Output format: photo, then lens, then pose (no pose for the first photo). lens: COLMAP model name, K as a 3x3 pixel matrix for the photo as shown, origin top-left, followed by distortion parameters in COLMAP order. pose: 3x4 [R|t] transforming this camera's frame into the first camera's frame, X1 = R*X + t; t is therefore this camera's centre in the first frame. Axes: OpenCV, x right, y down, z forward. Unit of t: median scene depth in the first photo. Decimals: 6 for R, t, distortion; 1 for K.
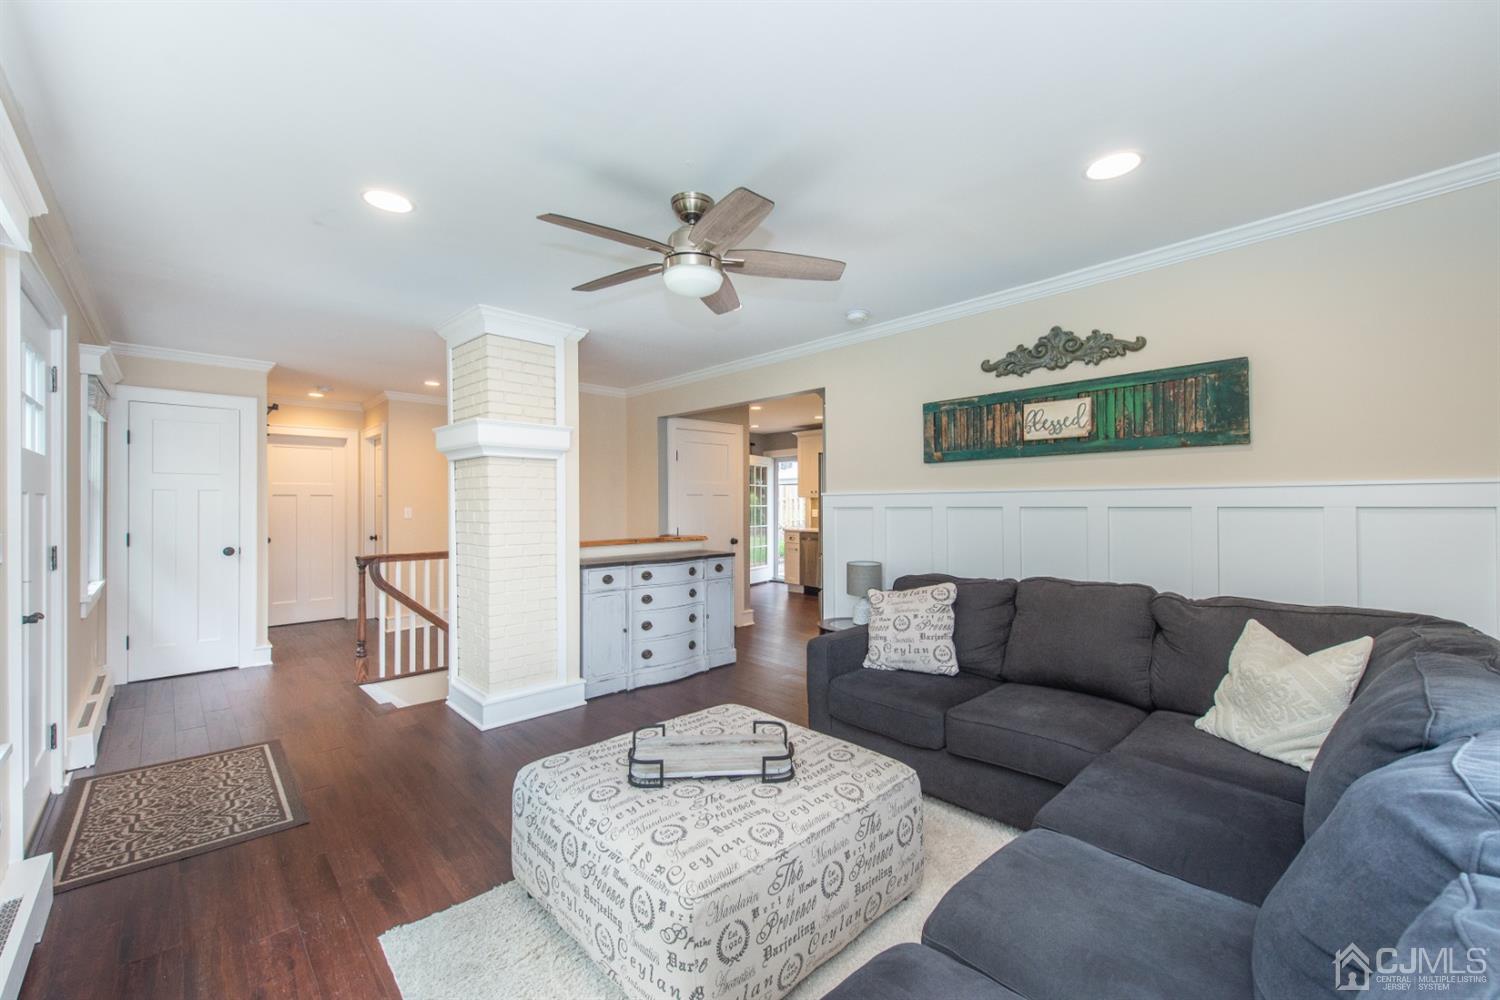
lens RADIAL K [[597.4, 0, 750.9], [0, 597.4, 497.3], [0, 0, 1]] dist [0.002973, -0.000909]
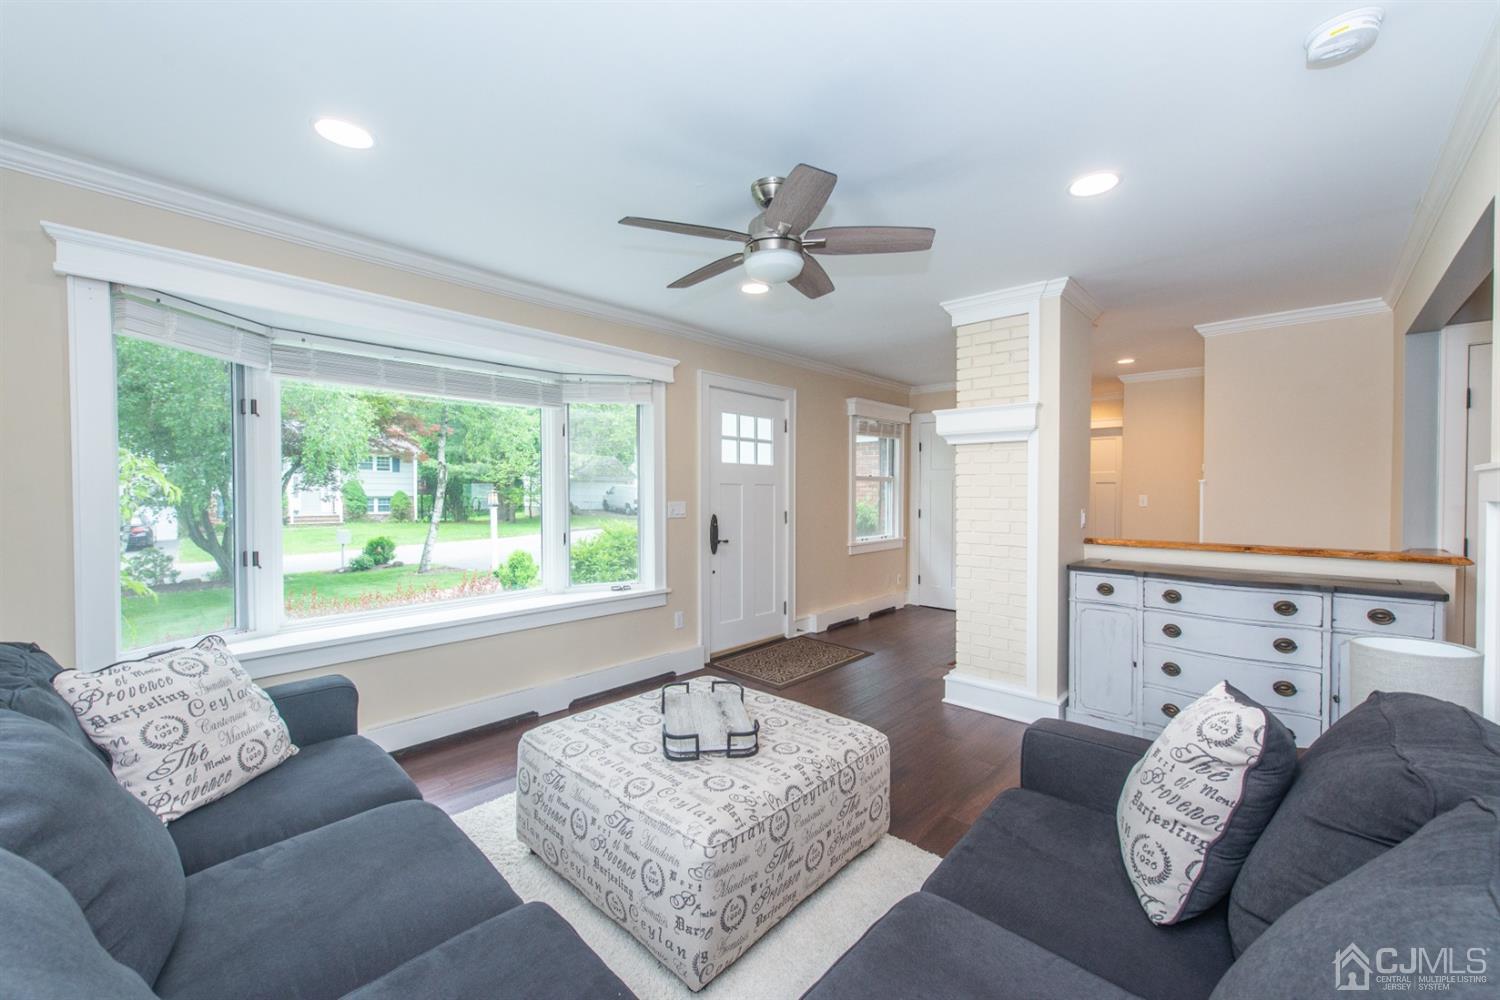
lens RADIAL K [[597.4, 0, 751.0], [0, 597.4, 500.8], [0, 0, 1]] dist [0.002973, -0.000909]
pose [[0.060324, 0.019655, -0.997985, 0.513872], [0.006006, 0.999781, 0.020054, 0.005245], [0.998161, -0.007203, 0.060192, 0.512456]]
